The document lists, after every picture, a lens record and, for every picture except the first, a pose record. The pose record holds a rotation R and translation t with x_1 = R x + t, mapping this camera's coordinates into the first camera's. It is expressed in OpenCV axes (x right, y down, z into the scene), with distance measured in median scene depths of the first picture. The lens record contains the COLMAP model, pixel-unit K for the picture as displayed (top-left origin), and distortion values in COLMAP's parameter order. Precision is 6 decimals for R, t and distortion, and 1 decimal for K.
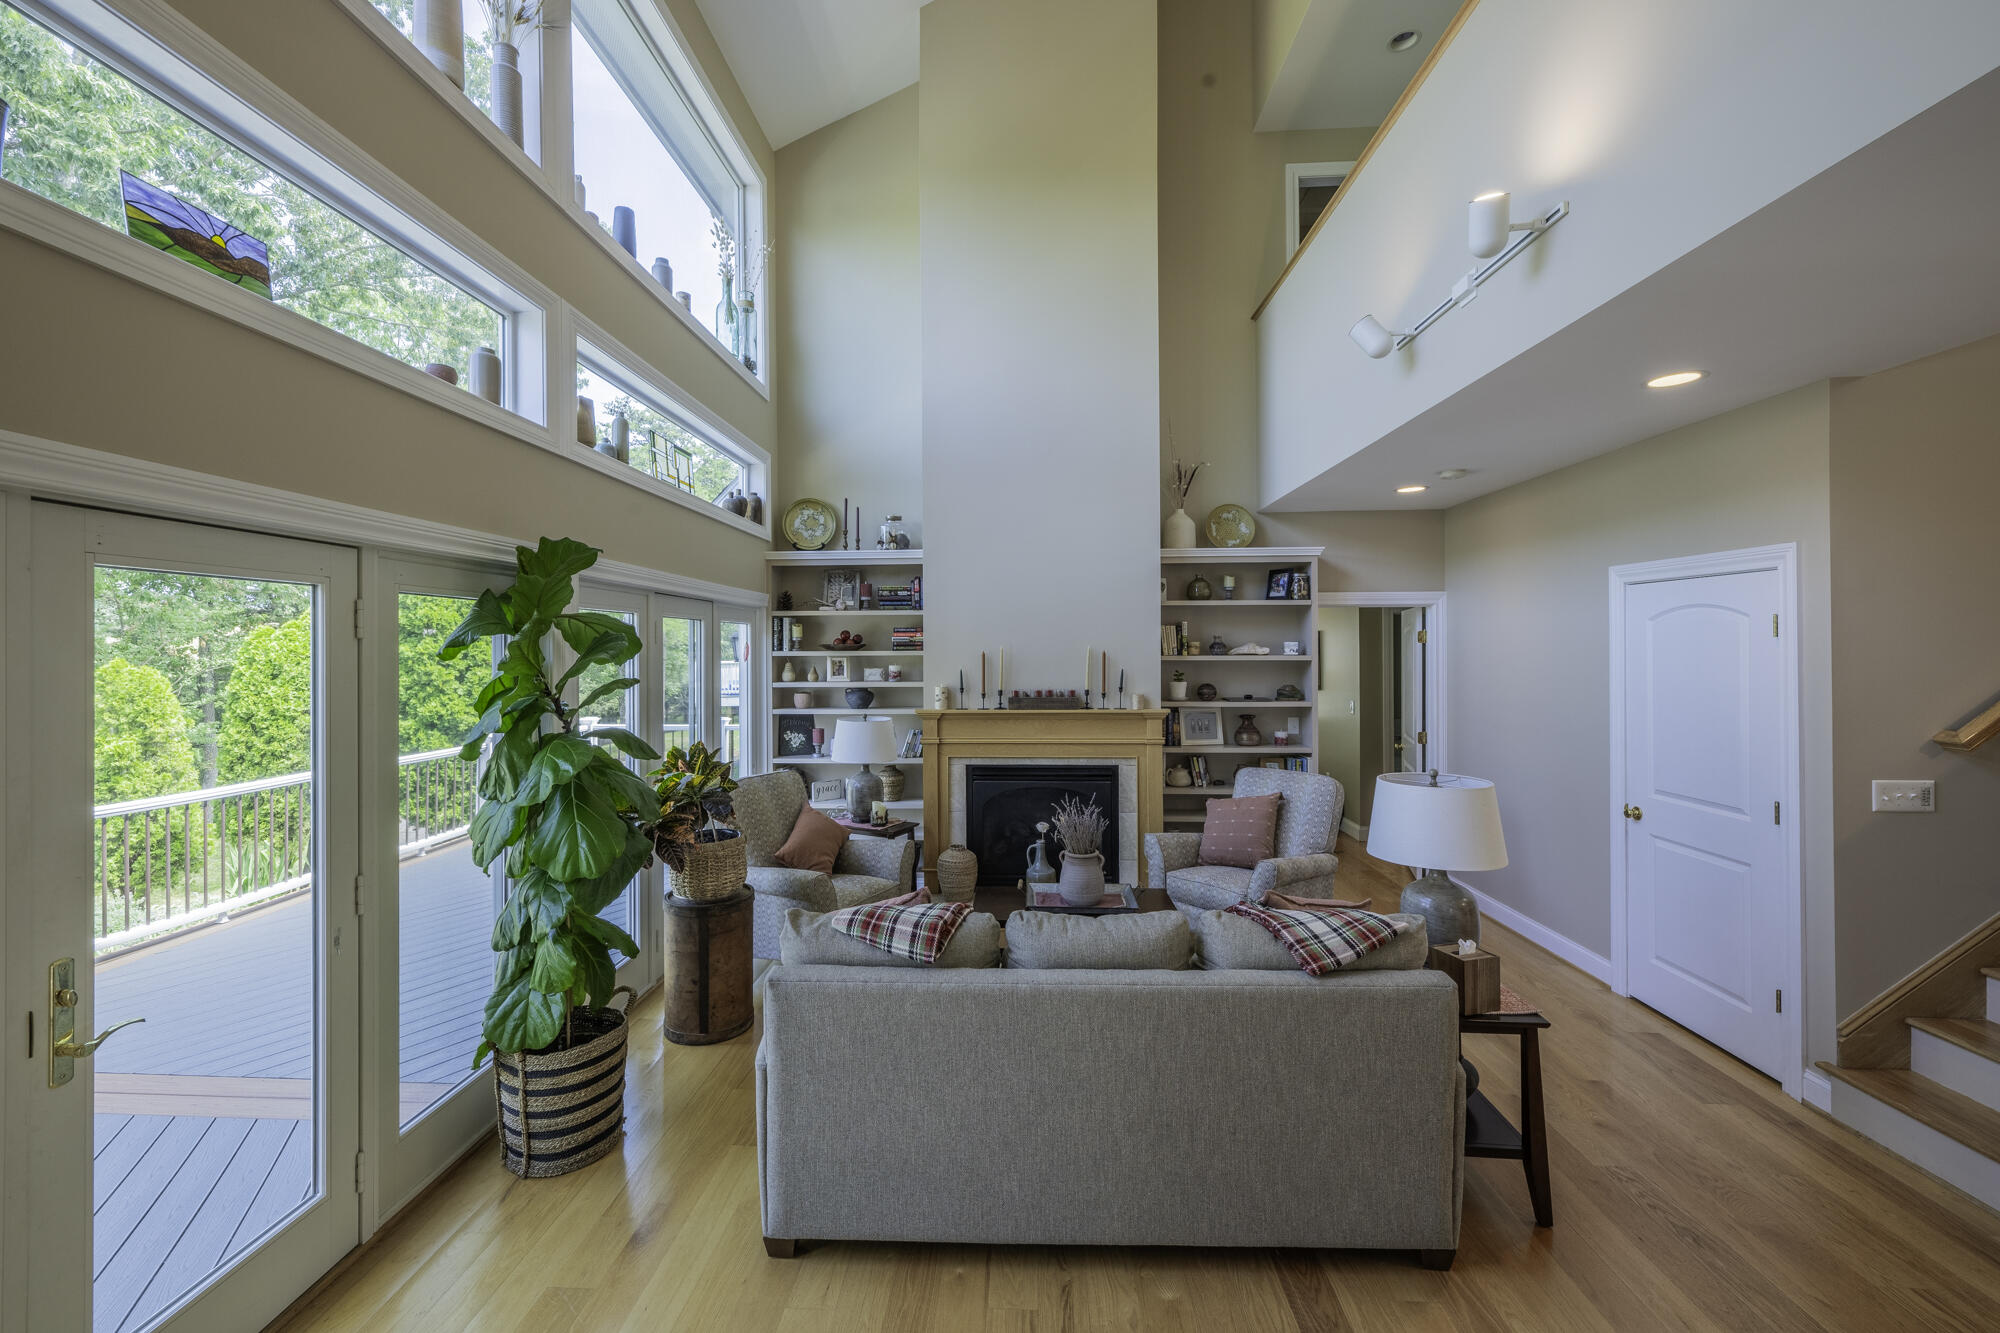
lens RADIAL K [[824.0, 0, 958.4], [0, 824.0, 642.4], [0, 0, 1]] dist [-0.012324, 0.000566]
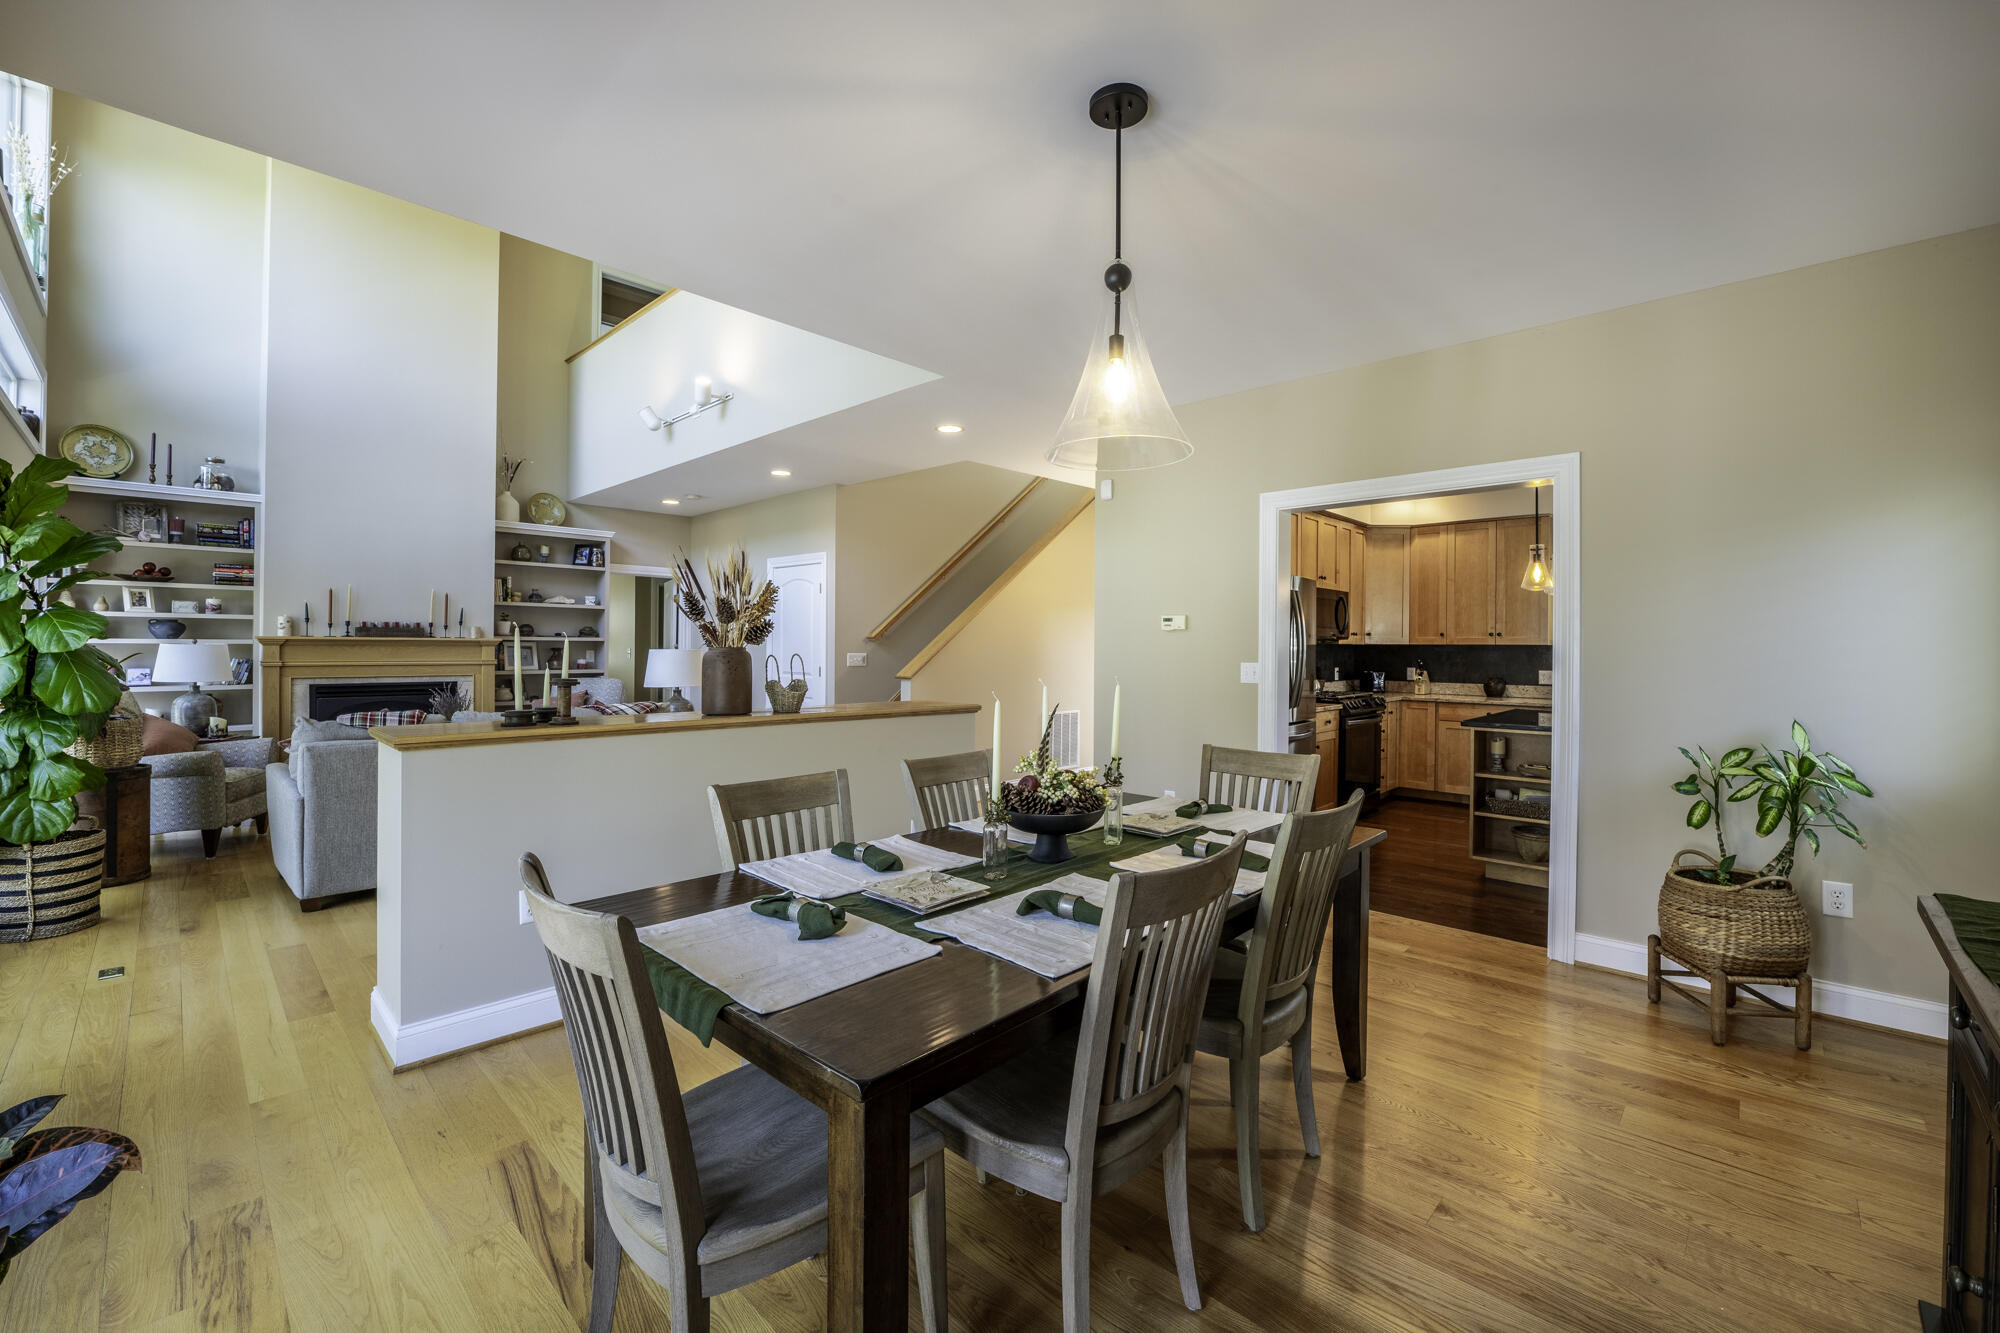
lens RADIAL K [[824.0, 0, 987.1], [0, 824.0, 648.7], [0, 0, 1]] dist [-0.012324, 0.000566]
pose [[0.647092, 0.005853, 0.762389, -0.239681], [-0.020415, 0.999745, 0.009652, 0.063585], [-0.762138, -0.021810, 0.647047, -0.457467]]
